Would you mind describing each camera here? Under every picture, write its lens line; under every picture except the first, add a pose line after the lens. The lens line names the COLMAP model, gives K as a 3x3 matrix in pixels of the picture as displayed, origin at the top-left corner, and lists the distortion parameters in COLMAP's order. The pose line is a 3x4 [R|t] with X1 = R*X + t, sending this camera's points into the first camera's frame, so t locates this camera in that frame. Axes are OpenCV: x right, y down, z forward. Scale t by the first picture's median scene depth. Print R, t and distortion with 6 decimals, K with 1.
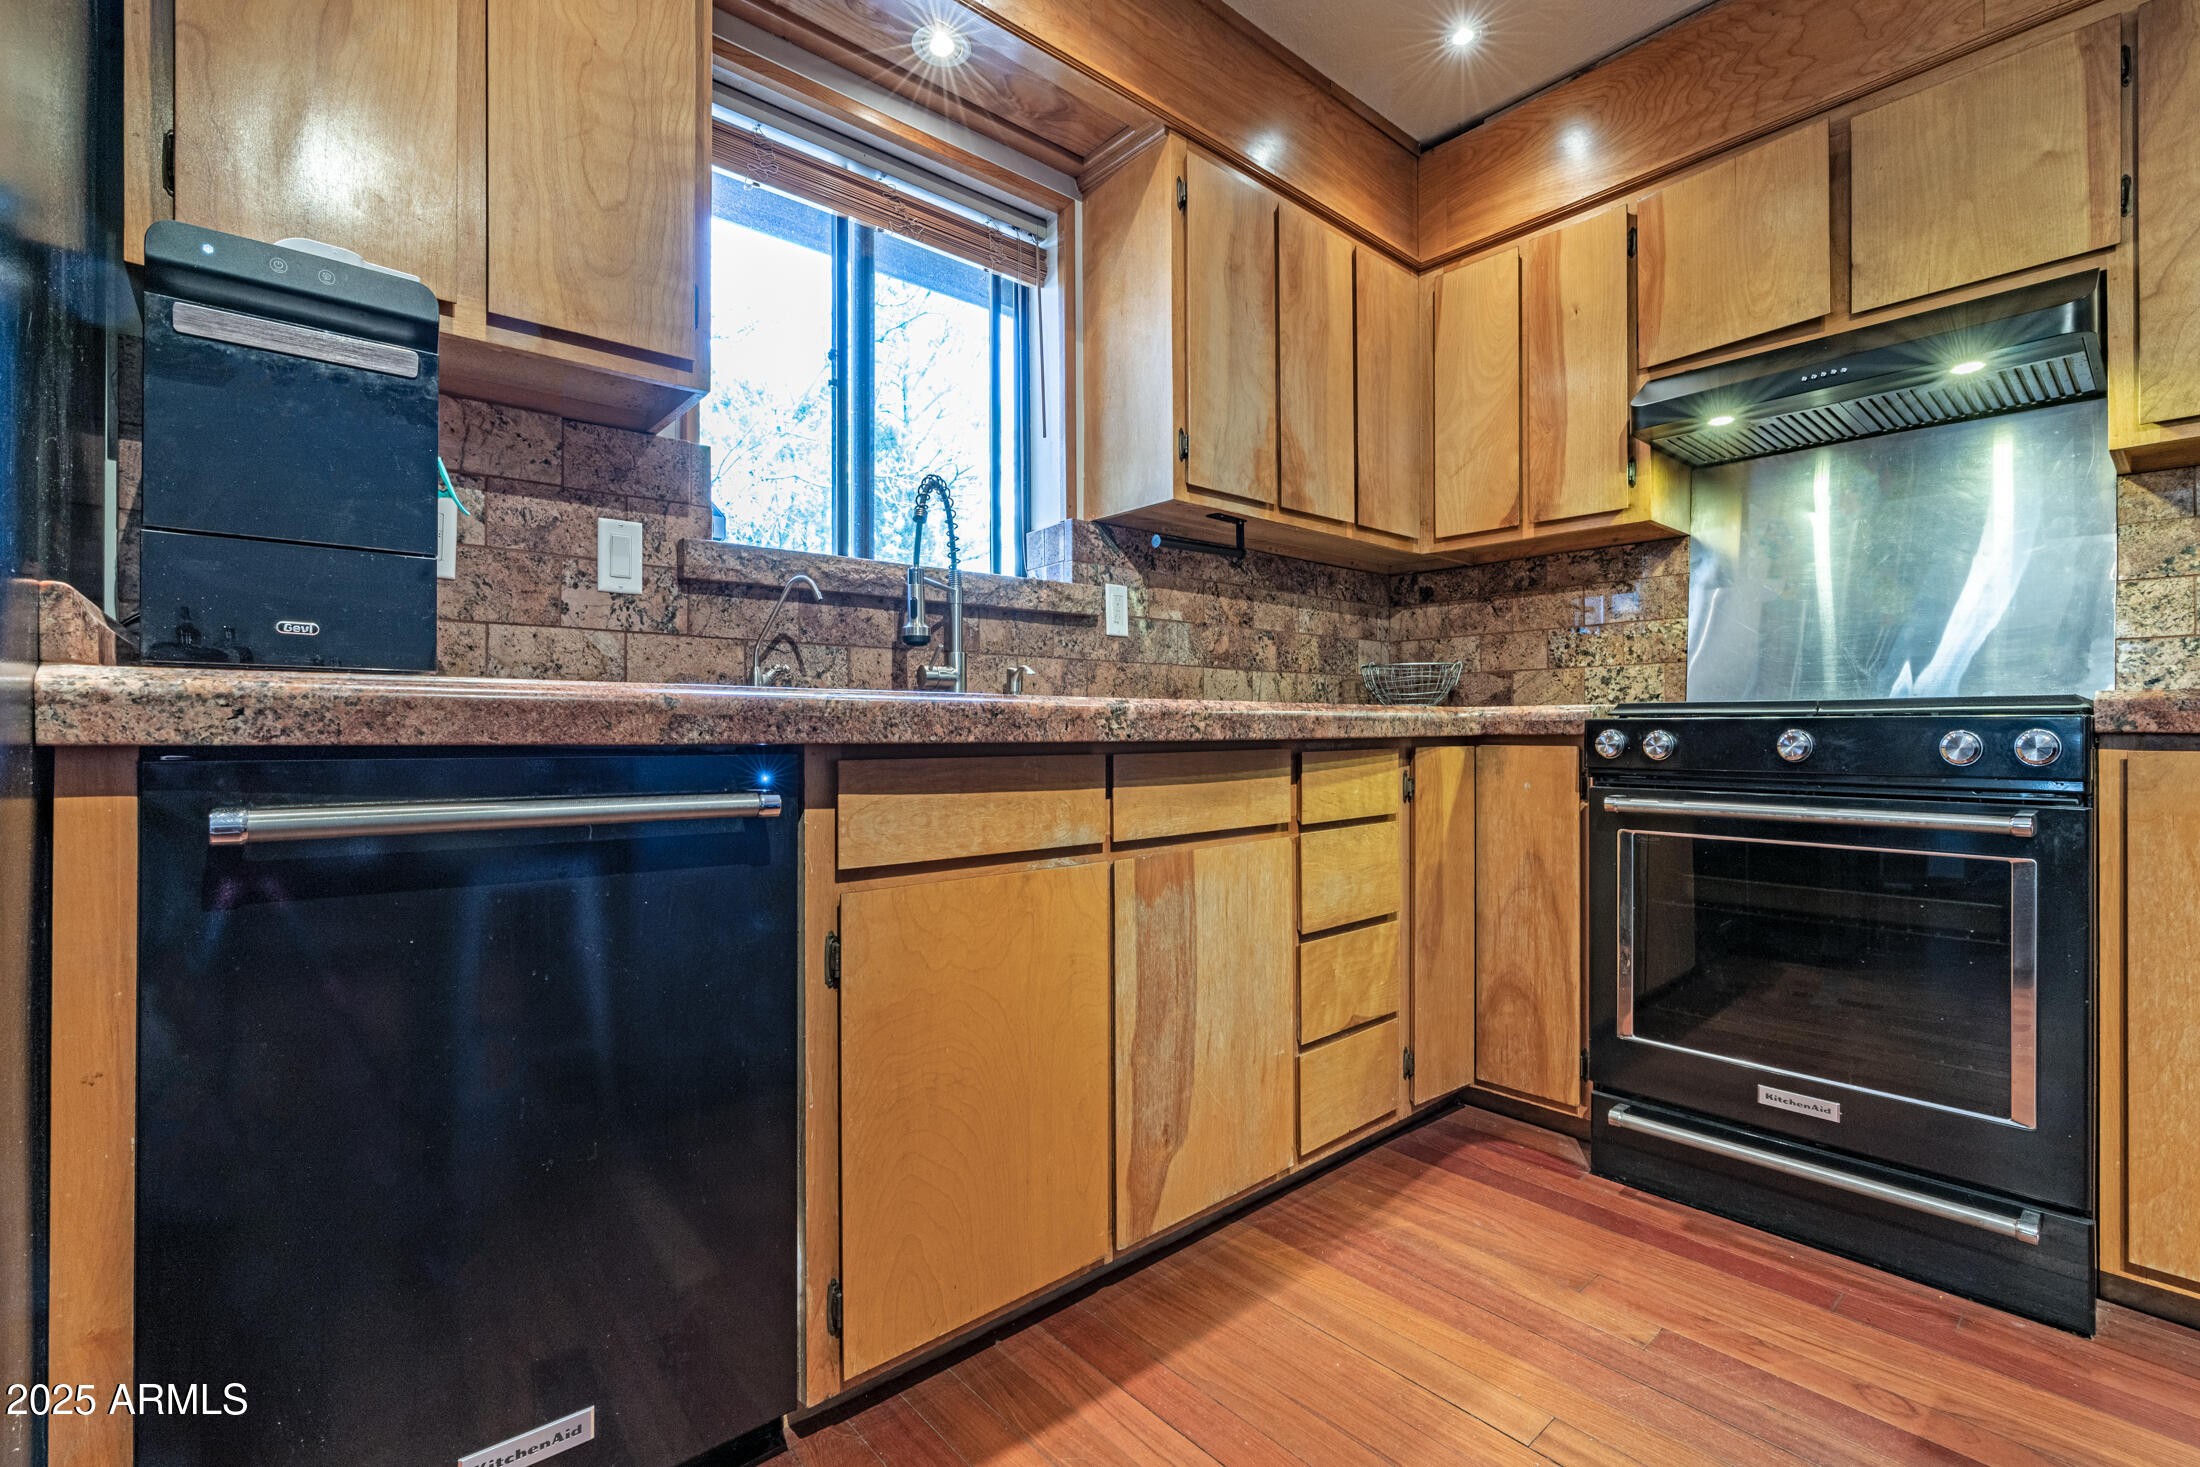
lens RADIAL K [[1033.9, 0, 1077.6], [0, 1033.9, 726.1], [0, 0, 1]] dist [-0.016177, -0.000319]
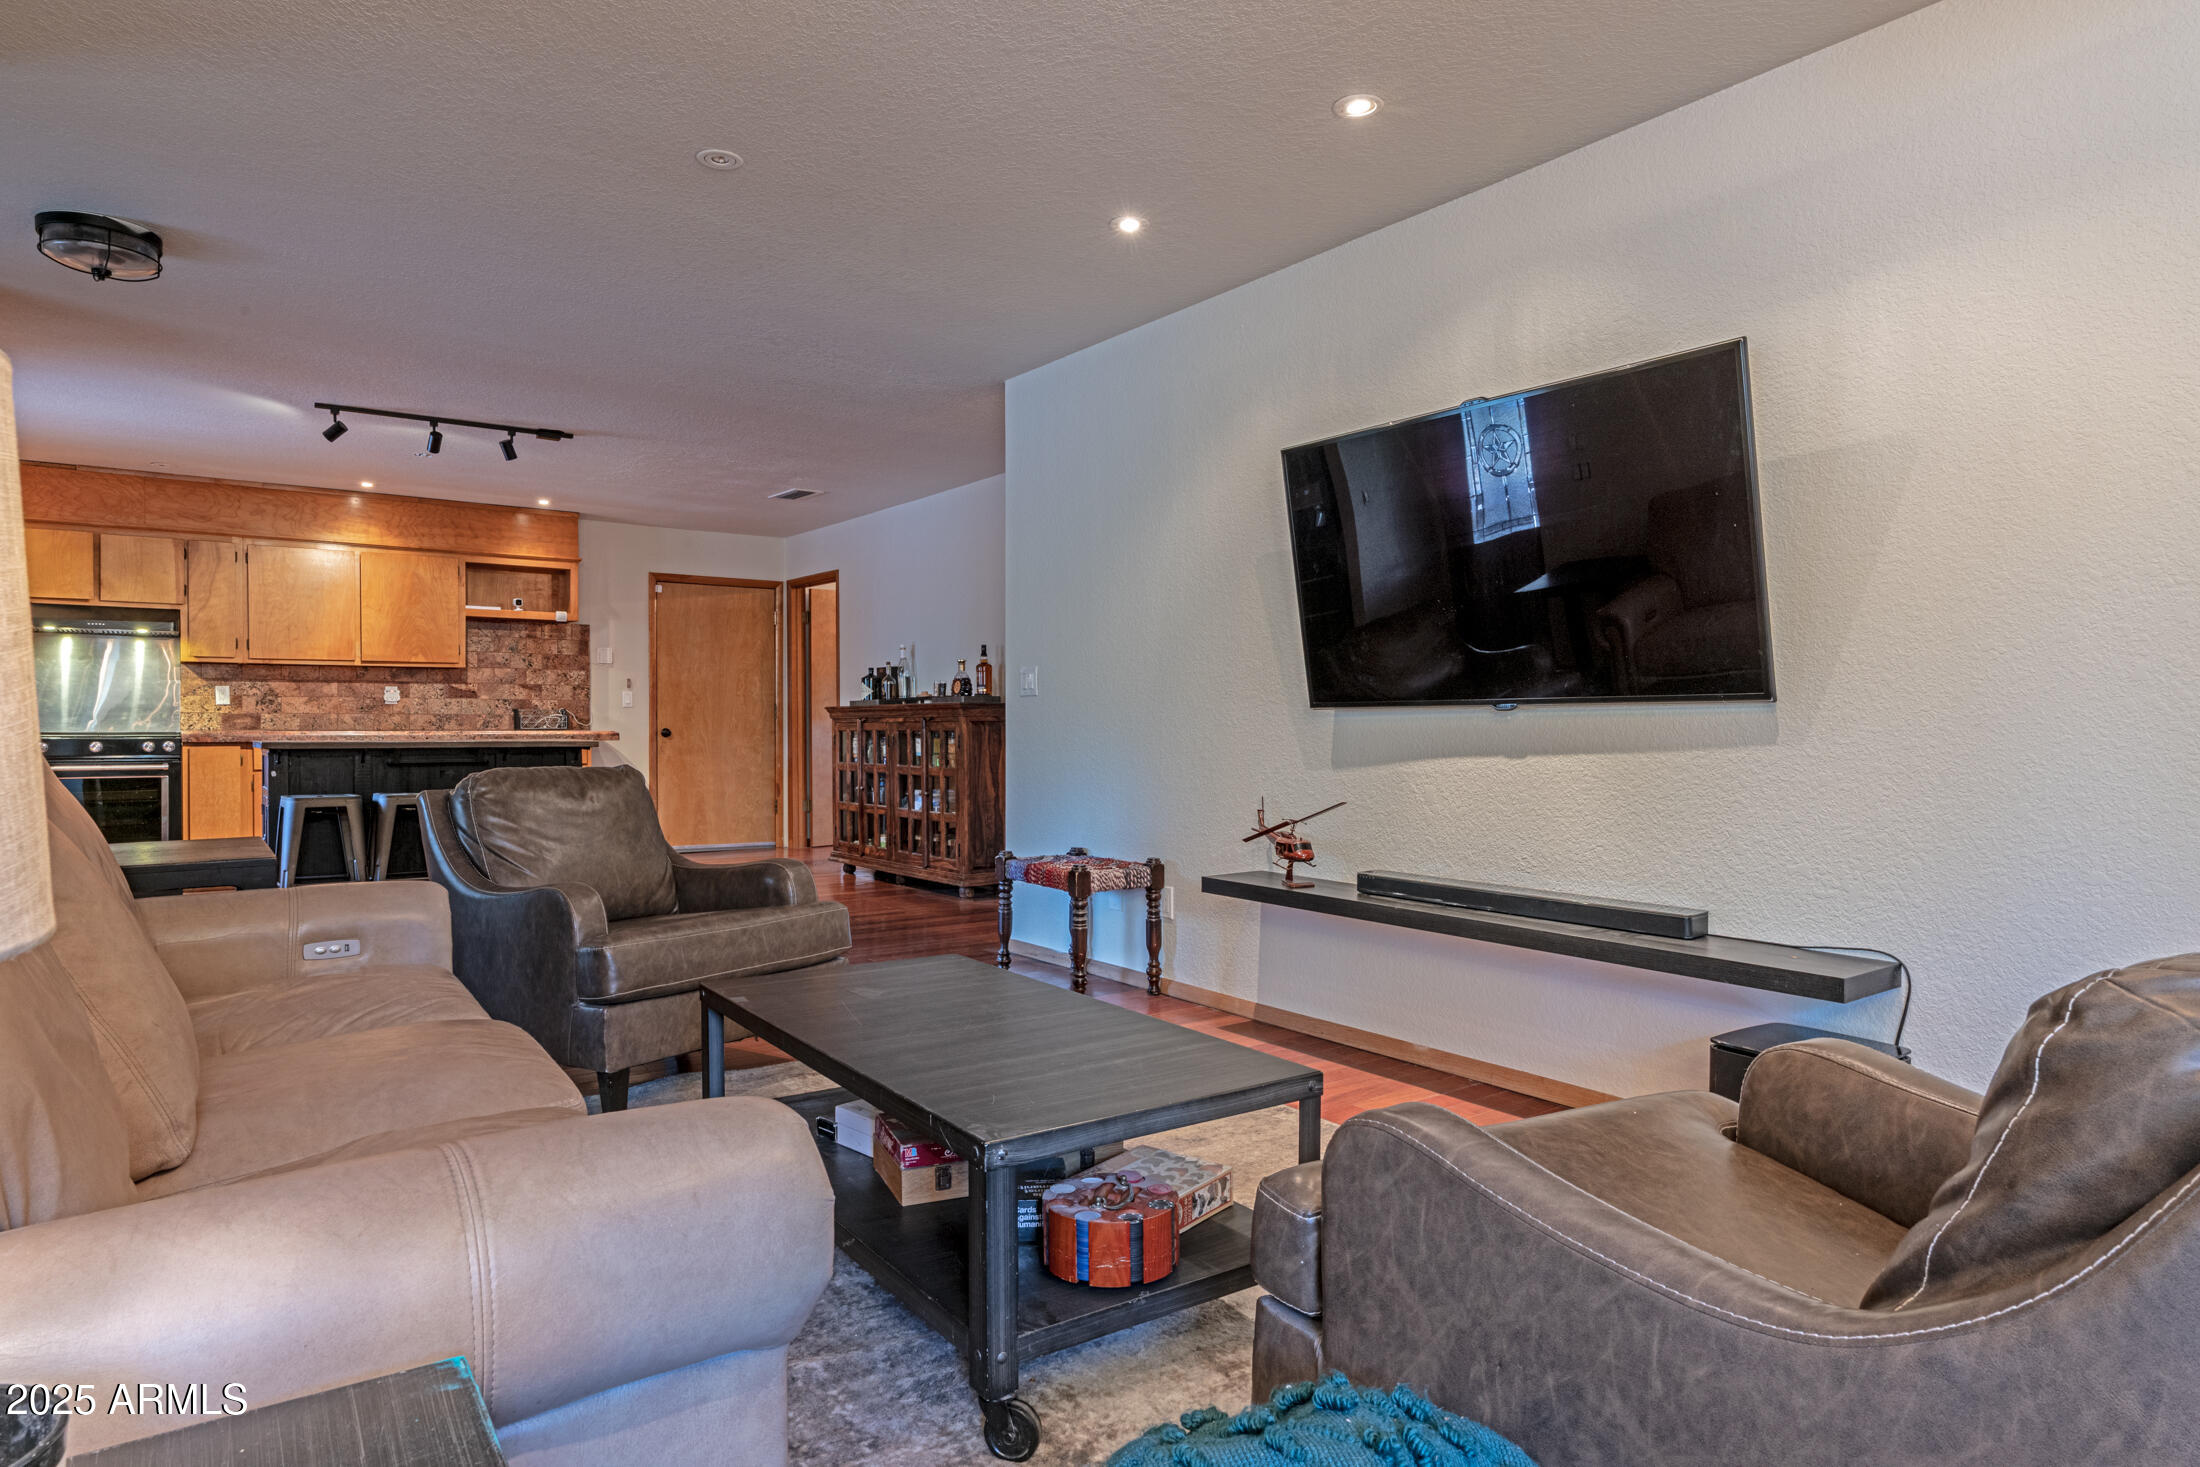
lens RADIAL K [[1252.4, 0, 1101.6], [0, 1252.4, 739.9], [0, 0, 1]] dist [0.002389, 0.000521]
pose [[0.097303, -0.017511, 0.995101, -3.054493], [-0.005303, 0.999822, 0.018112, -0.096451], [-0.995241, -0.007040, 0.097193, -2.645301]]
